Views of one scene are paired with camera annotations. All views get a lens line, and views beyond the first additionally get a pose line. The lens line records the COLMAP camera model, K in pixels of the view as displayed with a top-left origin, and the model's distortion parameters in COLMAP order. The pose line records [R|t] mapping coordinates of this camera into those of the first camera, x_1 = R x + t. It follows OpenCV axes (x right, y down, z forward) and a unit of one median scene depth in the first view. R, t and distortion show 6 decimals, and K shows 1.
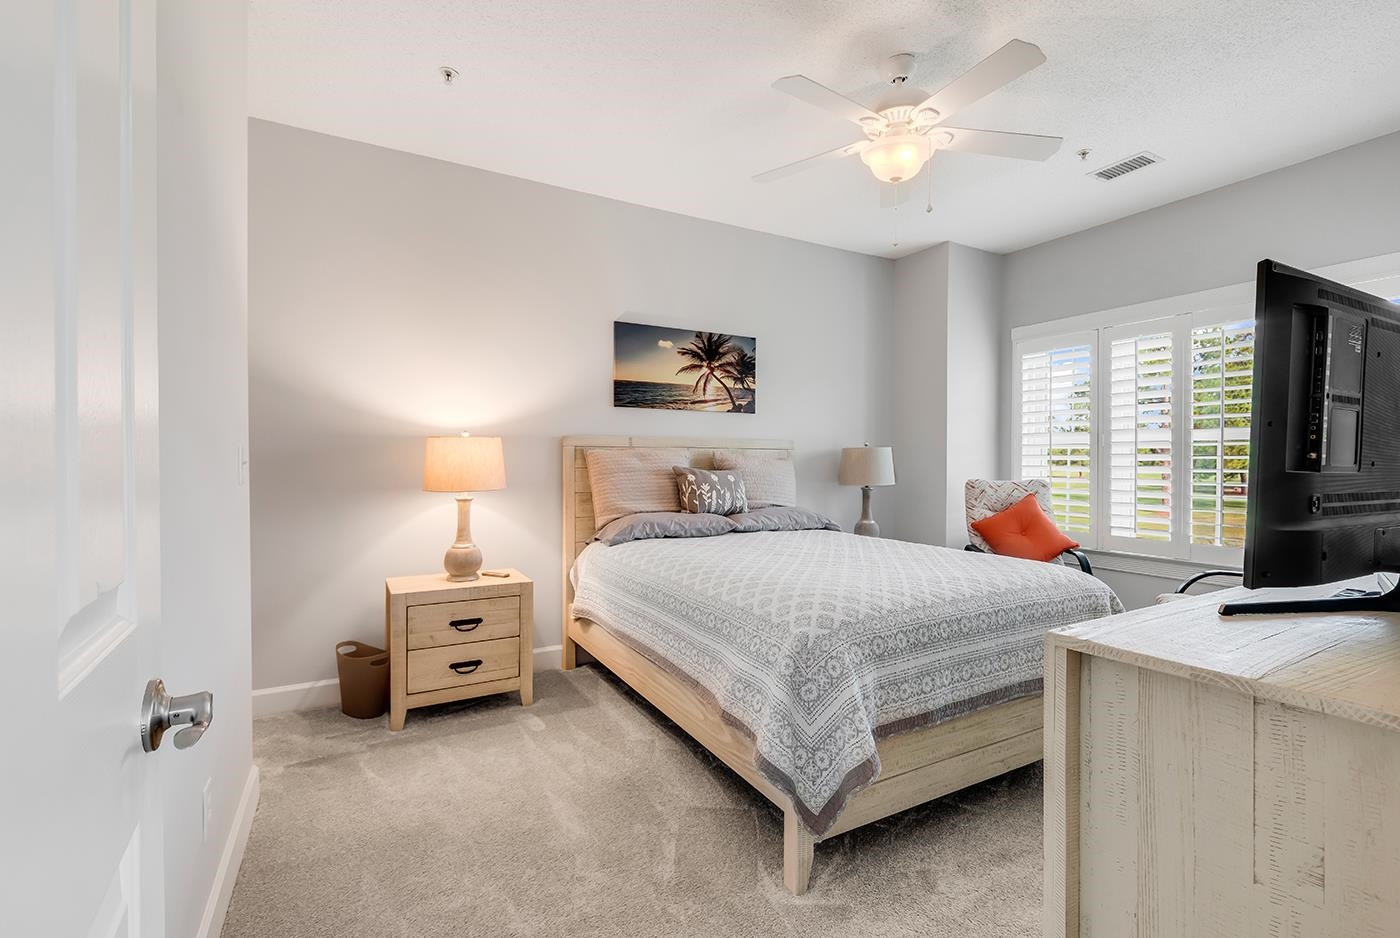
lens RADIAL K [[641.4, 0, 705.9], [0, 641.4, 474.8], [0, 0, 1]] dist [0.000592, 0.000288]
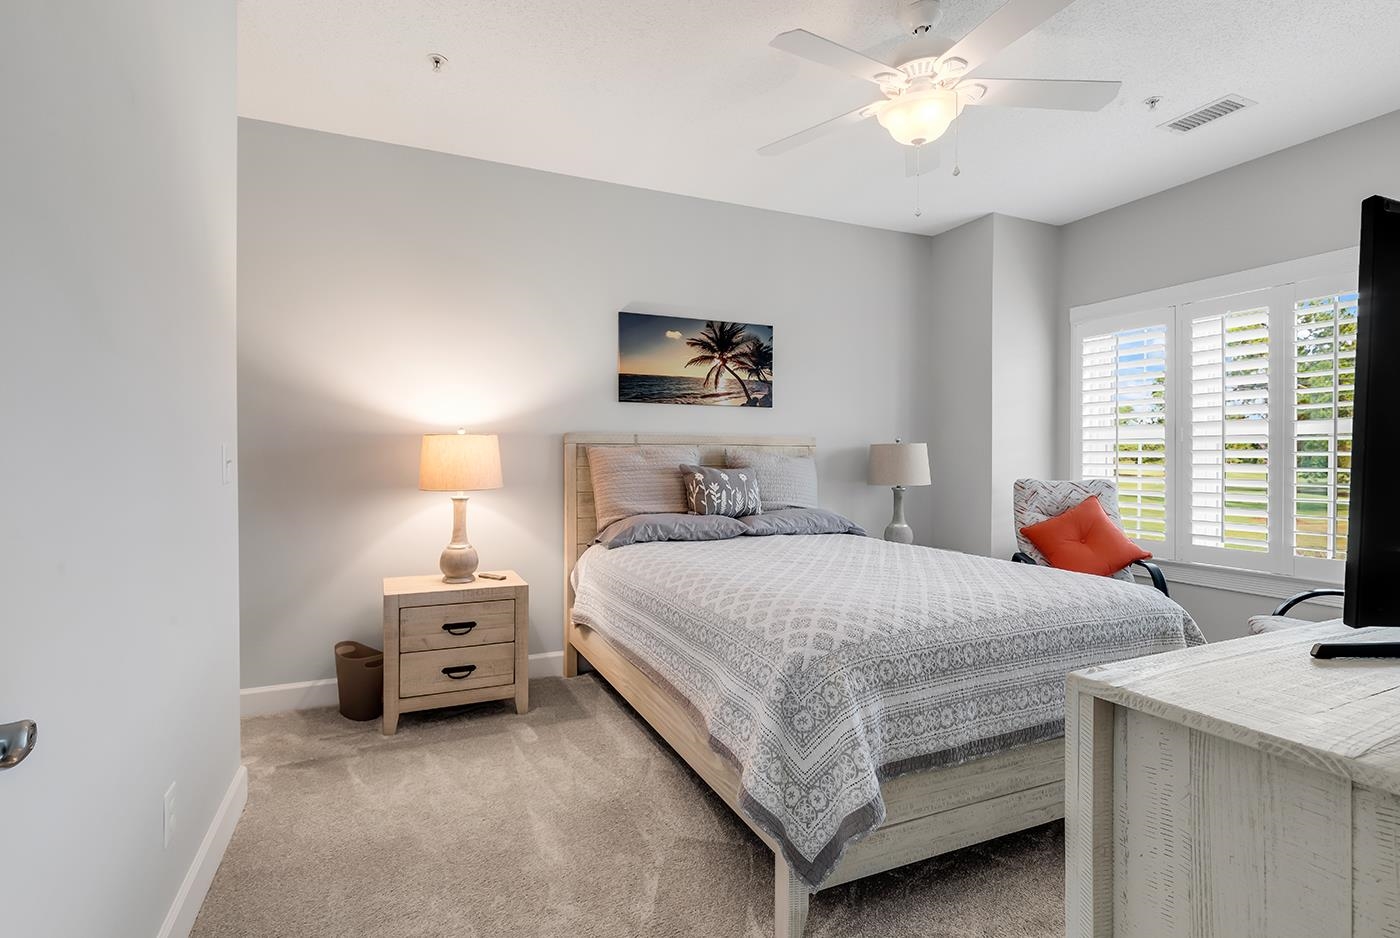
lens RADIAL K [[641.4, 0, 688.4], [0, 641.4, 467.6], [0, 0, 1]] dist [0.000592, 0.000288]
pose [[0.992216, 0.000985, -0.124529, 0.092006], [-0.001622, 0.999986, -0.005013, -0.004834], [0.124522, 0.005176, 0.992203, 0.082578]]
